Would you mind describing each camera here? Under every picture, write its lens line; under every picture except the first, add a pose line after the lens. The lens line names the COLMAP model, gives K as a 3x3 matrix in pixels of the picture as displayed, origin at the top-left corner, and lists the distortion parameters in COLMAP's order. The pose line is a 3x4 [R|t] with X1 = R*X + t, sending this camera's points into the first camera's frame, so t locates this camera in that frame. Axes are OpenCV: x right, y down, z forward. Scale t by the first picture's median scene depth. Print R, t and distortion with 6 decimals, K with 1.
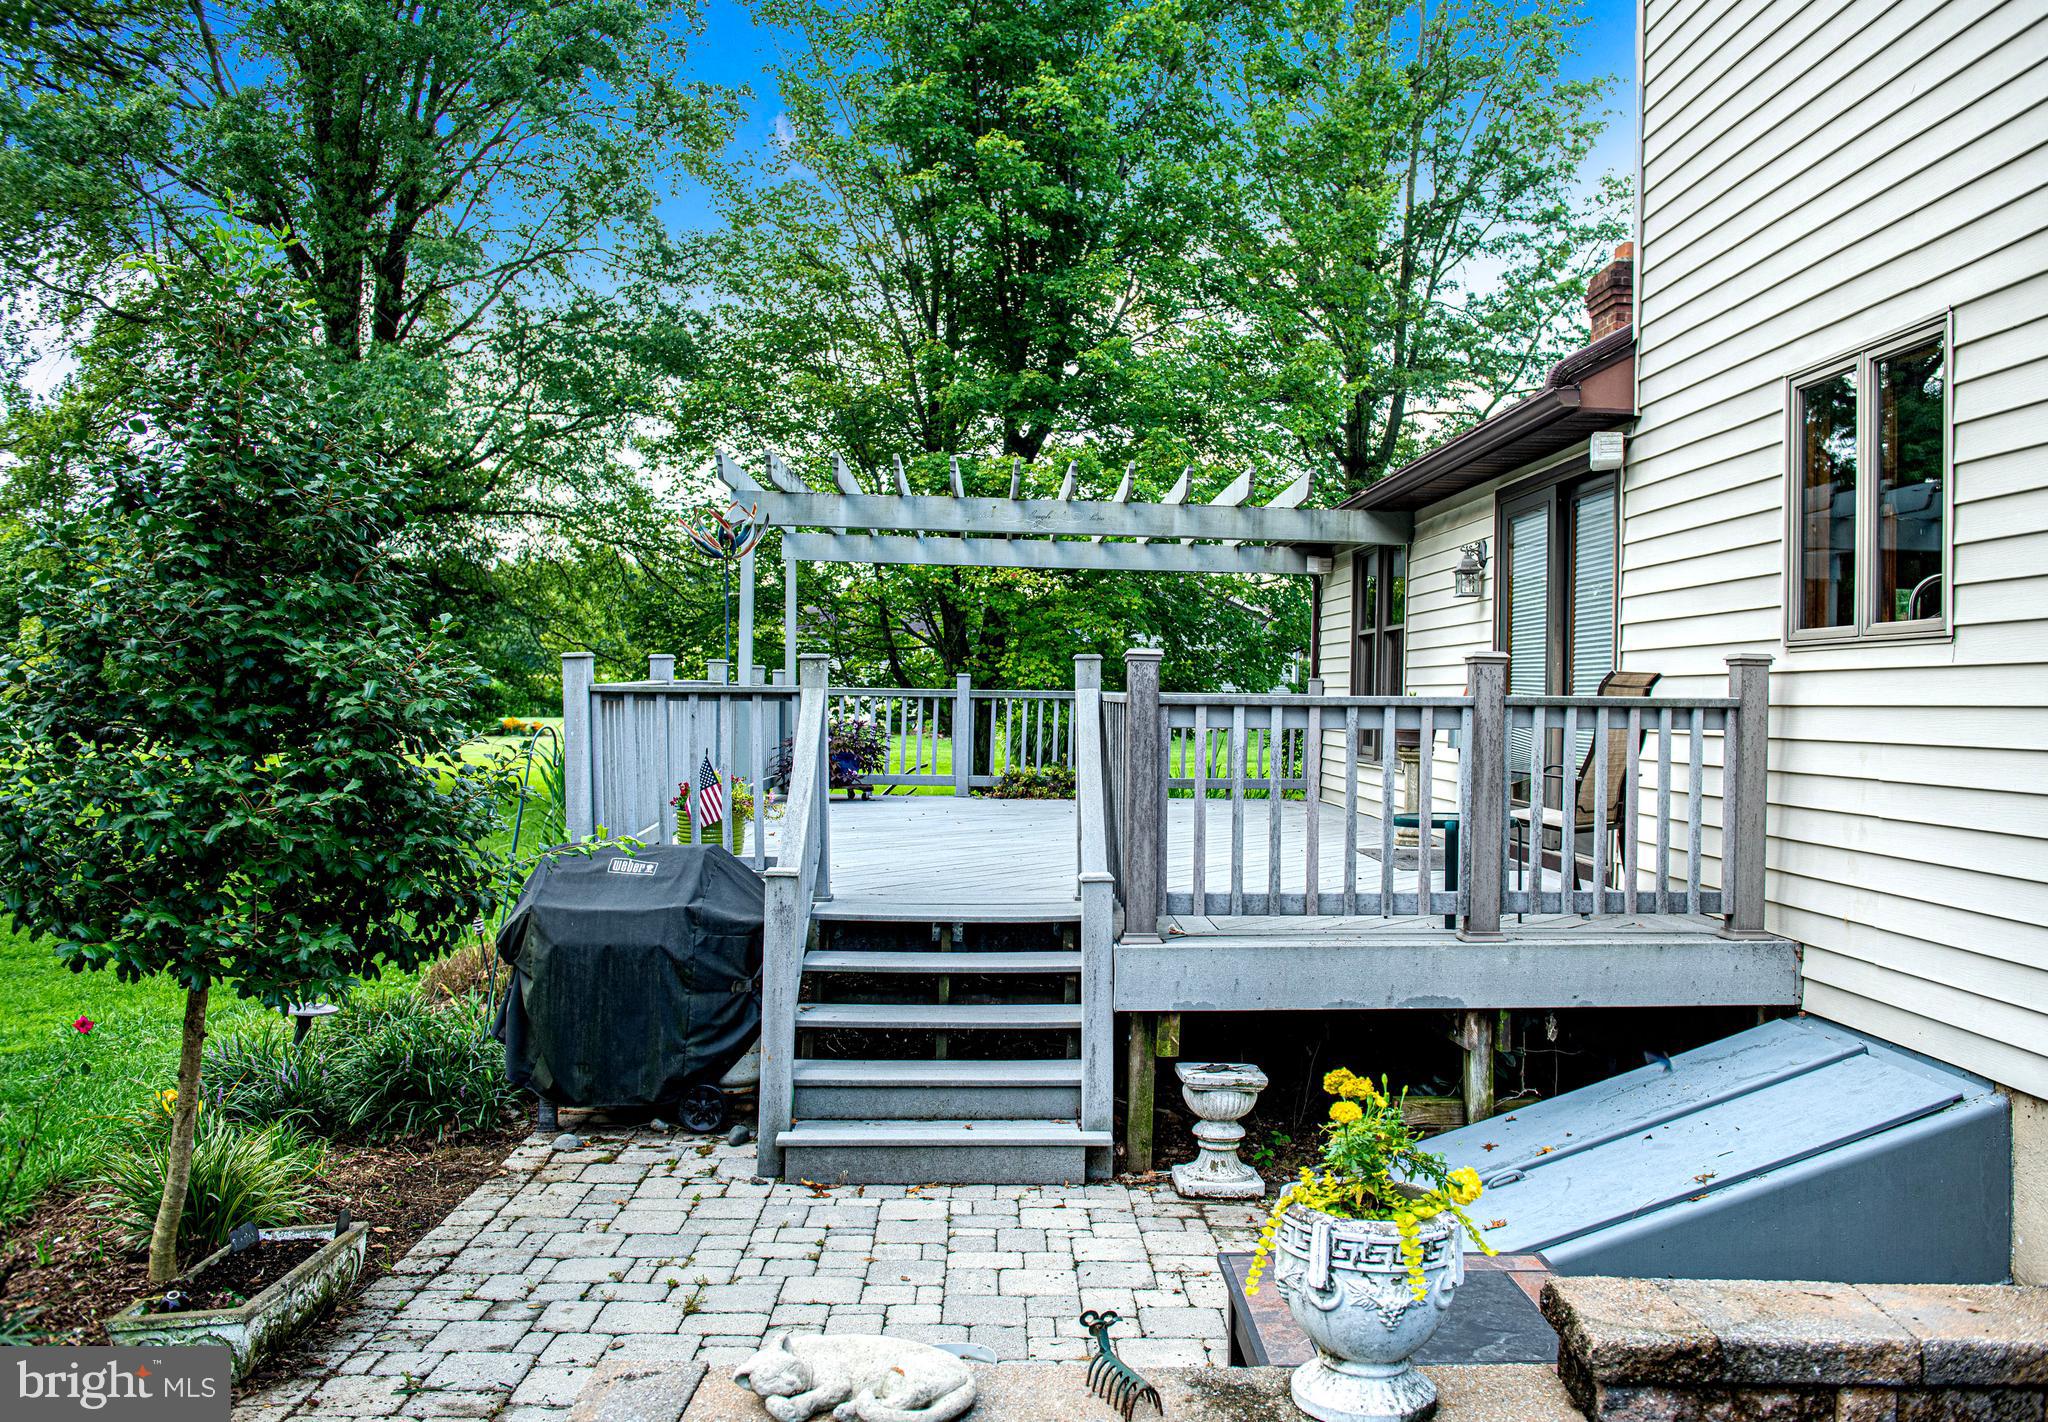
lens RADIAL K [[1682.6, 0, 1024.0], [0, 1682.6, 711.0], [0, 0, 1]] dist [-0.078567, 0.000036]
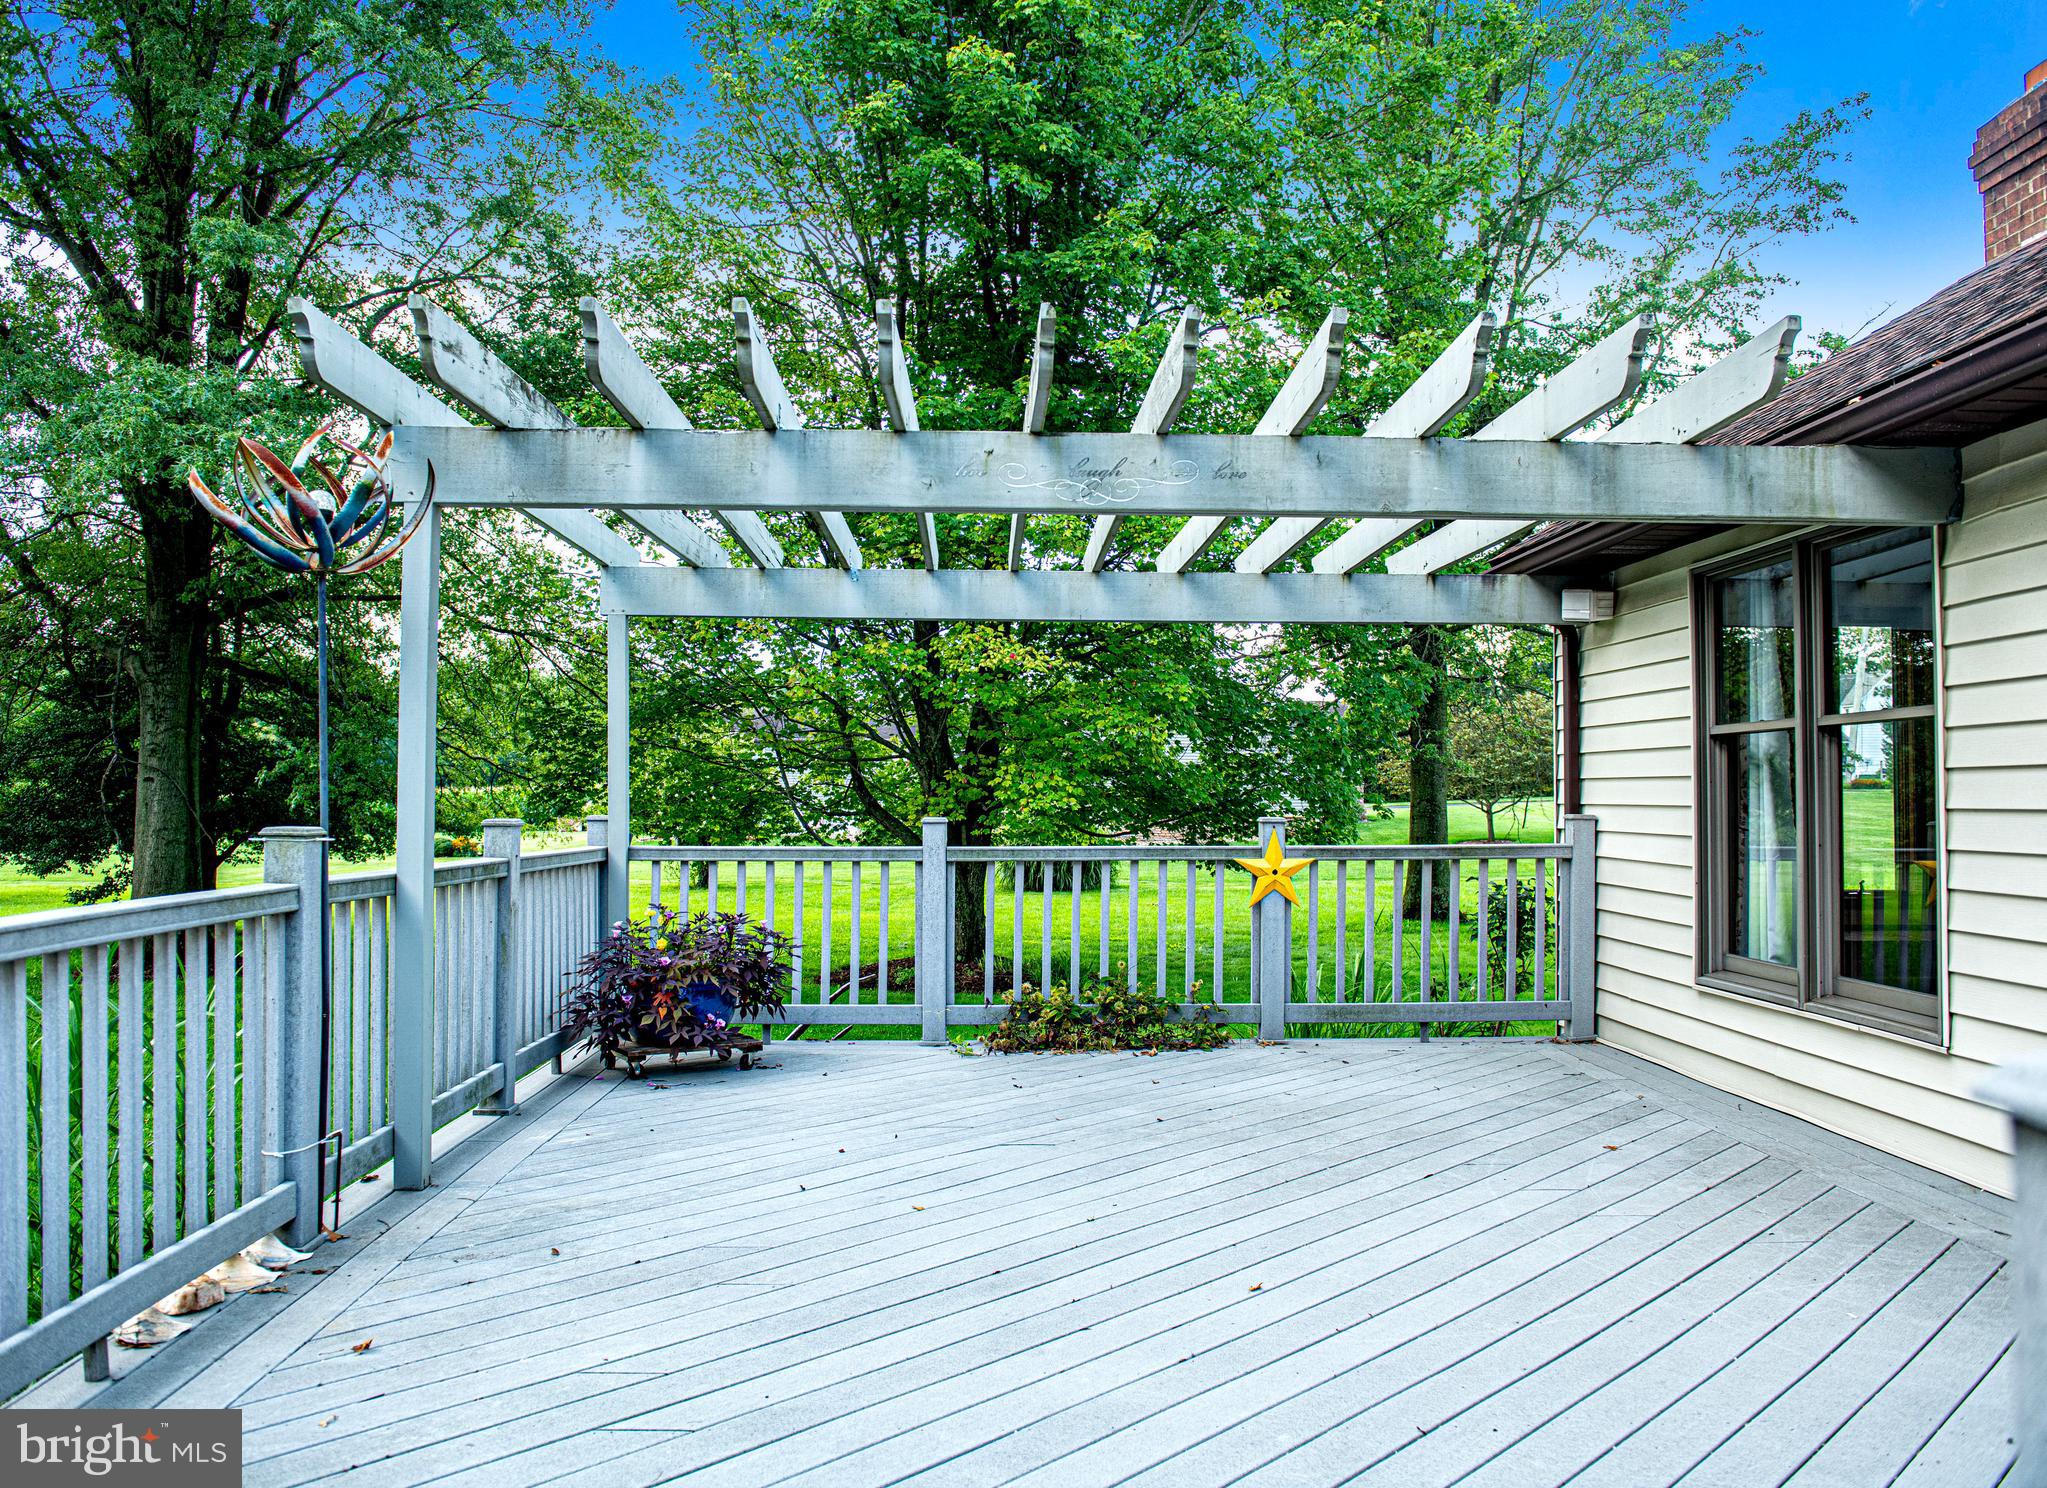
lens RADIAL K [[1628.4, 0, 1023.5], [0, 1628.4, 744.0], [0, 0, 1]] dist [0.000536, 0.000388]
pose [[0.999829, -0.016865, 0.007538, -0.006006], [0.017157, 0.999031, -0.040537, -0.013651], [-0.006847, 0.040659, 0.999150, 0.268691]]
